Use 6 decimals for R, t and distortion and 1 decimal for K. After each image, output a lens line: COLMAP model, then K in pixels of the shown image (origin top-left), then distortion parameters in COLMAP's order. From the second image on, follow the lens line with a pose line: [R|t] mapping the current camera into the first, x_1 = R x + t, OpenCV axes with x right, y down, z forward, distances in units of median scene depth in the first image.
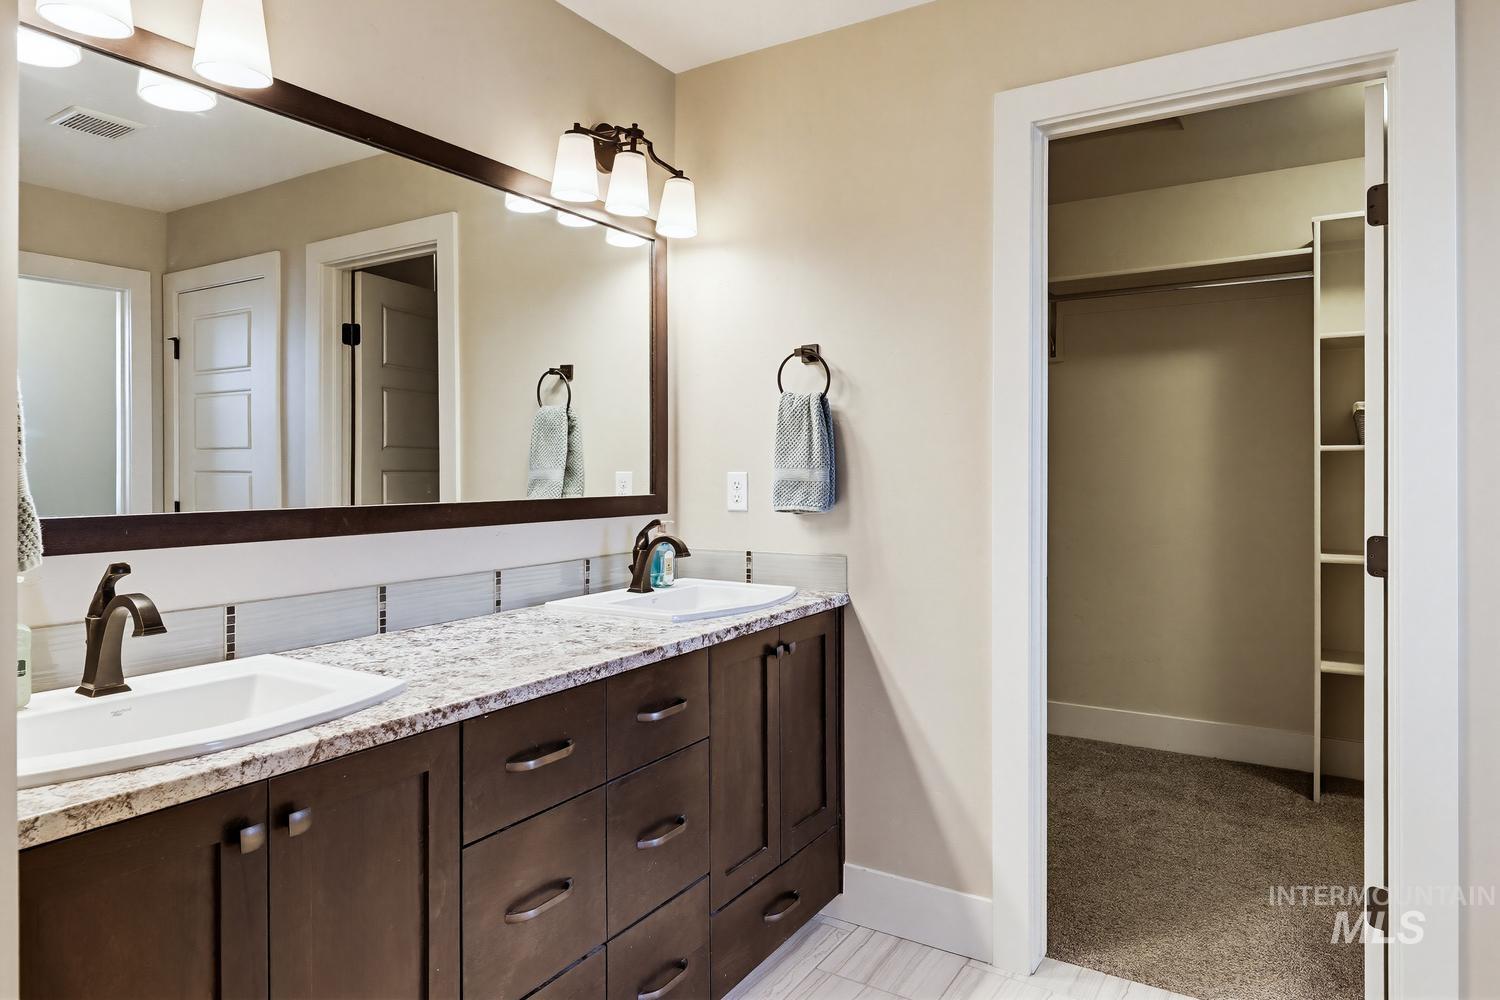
lens RADIAL K [[908.6, 0, 750.0], [0, 908.6, 500.0], [0, 0, 1]] dist [-0.033645, -0.000766]
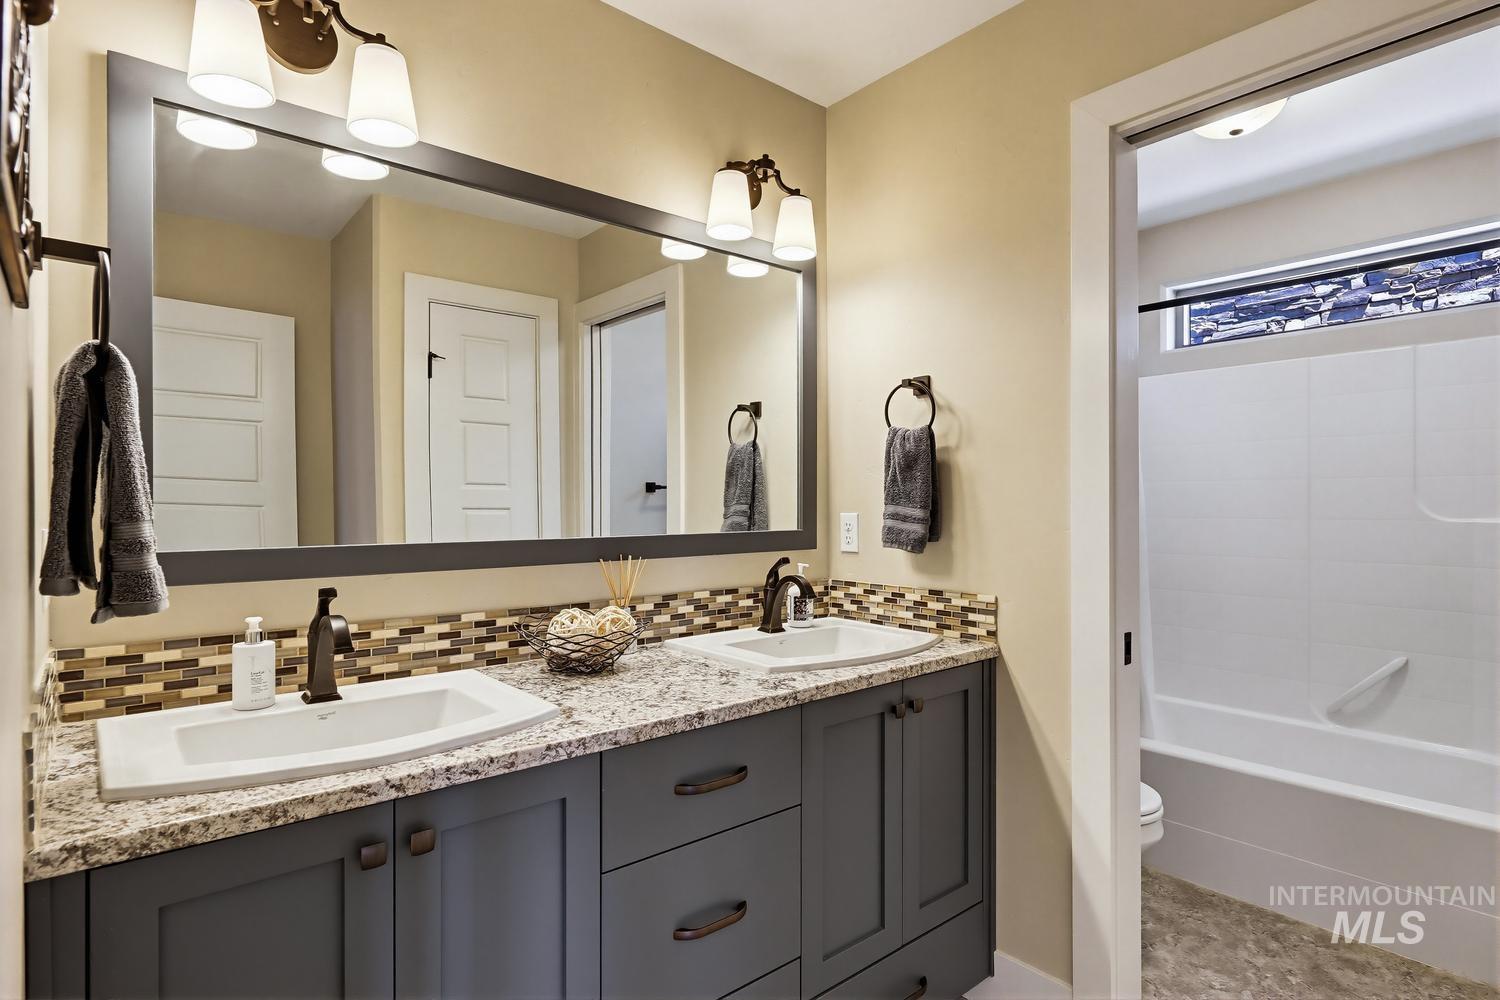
lens RADIAL K [[808.8, 0, 750.0], [0, 808.8, 500.0], [0, 0, 1]] dist [-0.022305, -0.000024]
pose [[0.957893, -0.004166, -0.287094, 0.103254], [-0.006865, 0.999277, -0.037403, -0.005752], [0.287042, 0.037799, 0.957172, 0.171352]]
